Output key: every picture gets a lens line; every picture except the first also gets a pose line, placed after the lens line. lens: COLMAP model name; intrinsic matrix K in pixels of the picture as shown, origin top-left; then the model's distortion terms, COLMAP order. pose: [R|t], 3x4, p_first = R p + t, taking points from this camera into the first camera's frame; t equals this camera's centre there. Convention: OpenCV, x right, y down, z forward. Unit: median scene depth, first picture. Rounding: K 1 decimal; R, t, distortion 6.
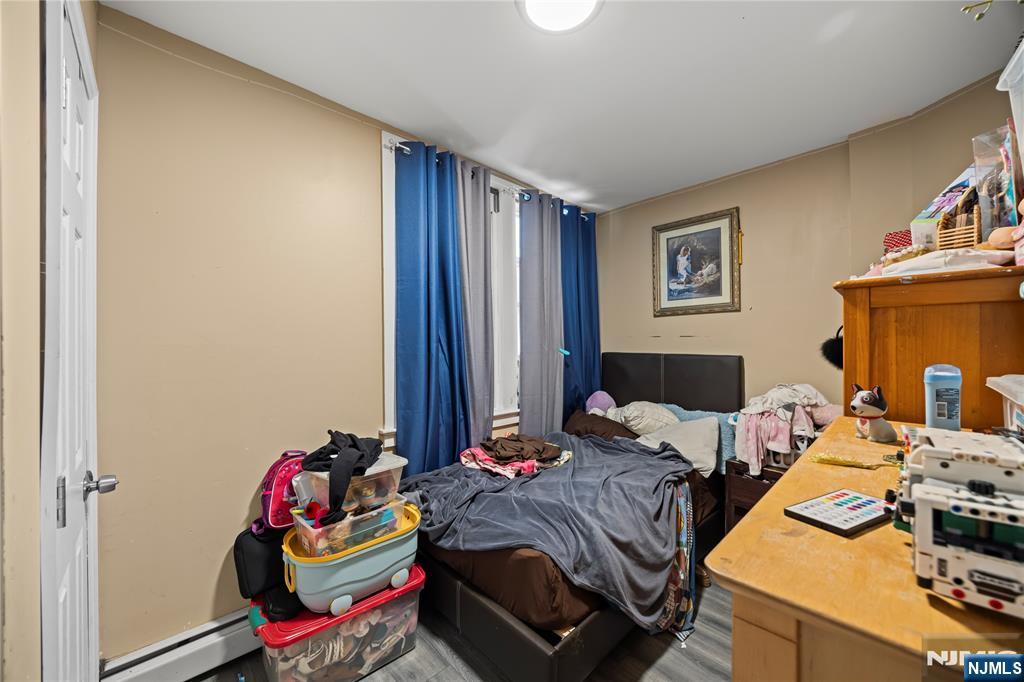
lens RADIAL K [[404.1, 0, 511.1], [0, 404.1, 342.4], [0, 0, 1]] dist [0.003337, 0.000413]
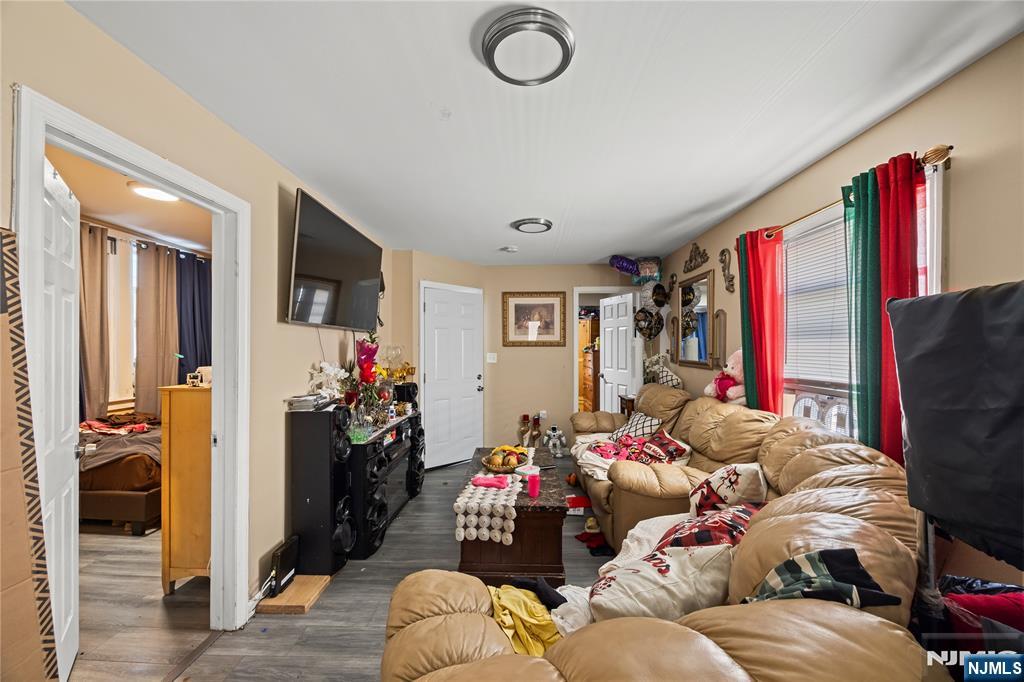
lens RADIAL K [[404.1, 0, 510.7], [0, 404.1, 346.0], [0, 0, 1]] dist [0.003337, 0.000413]
pose [[0.736334, 0.009458, 0.676552, 0.027769], [-0.009434, 0.999949, -0.003711, -0.017681], [-0.676552, -0.003651, 0.736386, -0.911379]]
